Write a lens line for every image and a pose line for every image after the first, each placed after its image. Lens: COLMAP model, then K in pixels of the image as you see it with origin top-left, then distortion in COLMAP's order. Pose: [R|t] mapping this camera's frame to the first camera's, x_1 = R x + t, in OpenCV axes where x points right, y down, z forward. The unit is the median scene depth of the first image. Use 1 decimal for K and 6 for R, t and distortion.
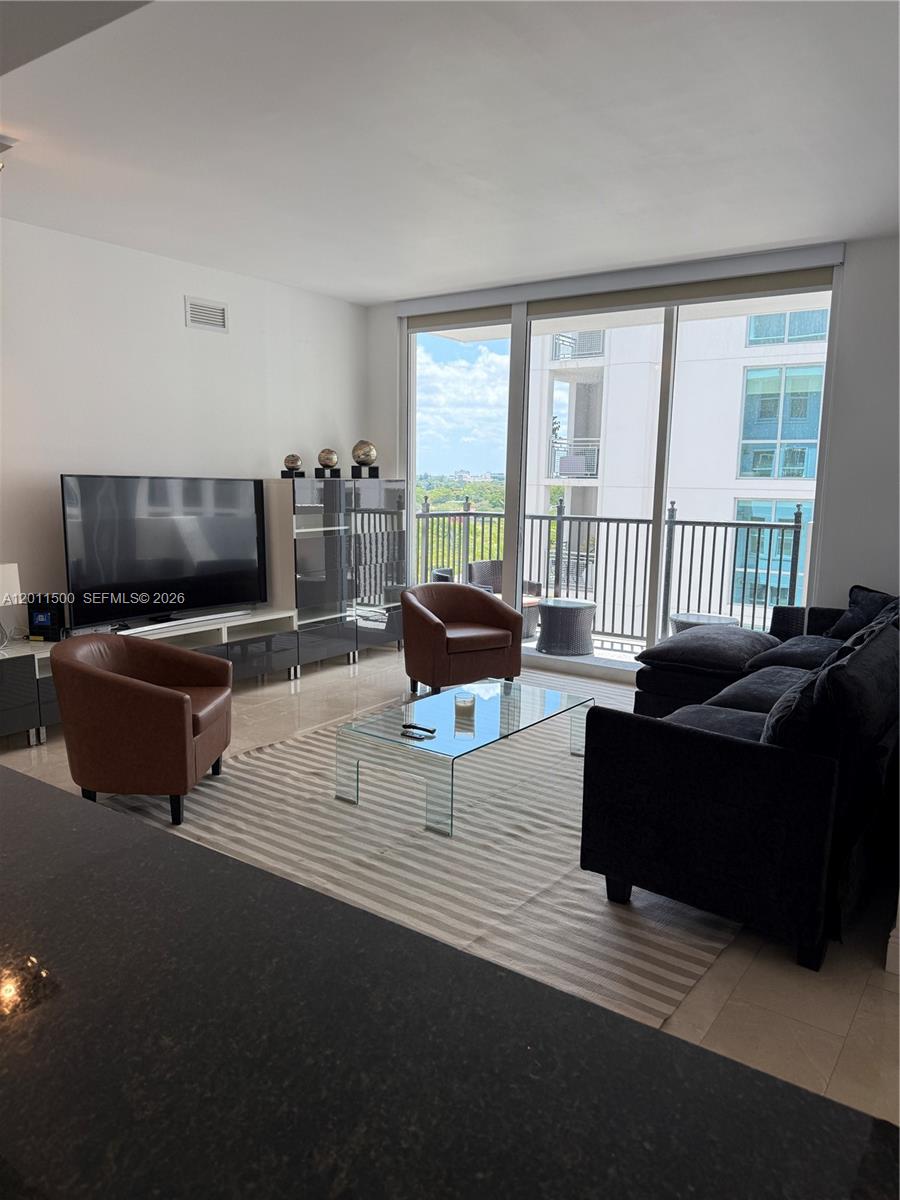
lens RADIAL K [[848.9, 0, 448.8], [0, 848.9, 606.1], [0, 0, 1]] dist [0.003201, -0.001755]
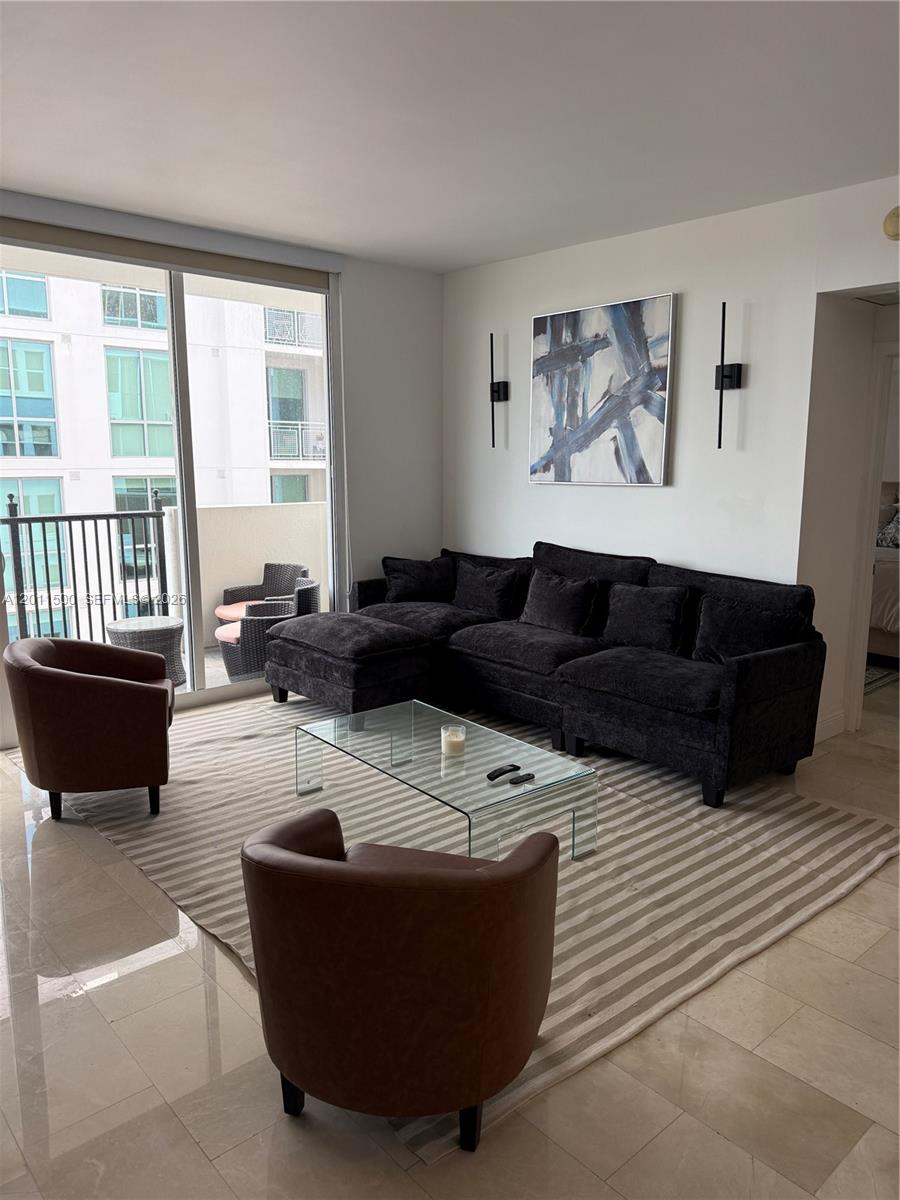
lens RADIAL K [[848.9, 0, 451.1], [0, 848.9, 595.9], [0, 0, 1]] dist [0.003201, -0.001755]
pose [[0.228628, -0.173775, 0.957879, -0.683401], [0.148918, 0.978602, 0.141990, -0.131599], [-0.962056, 0.110182, 0.249614, 0.661685]]
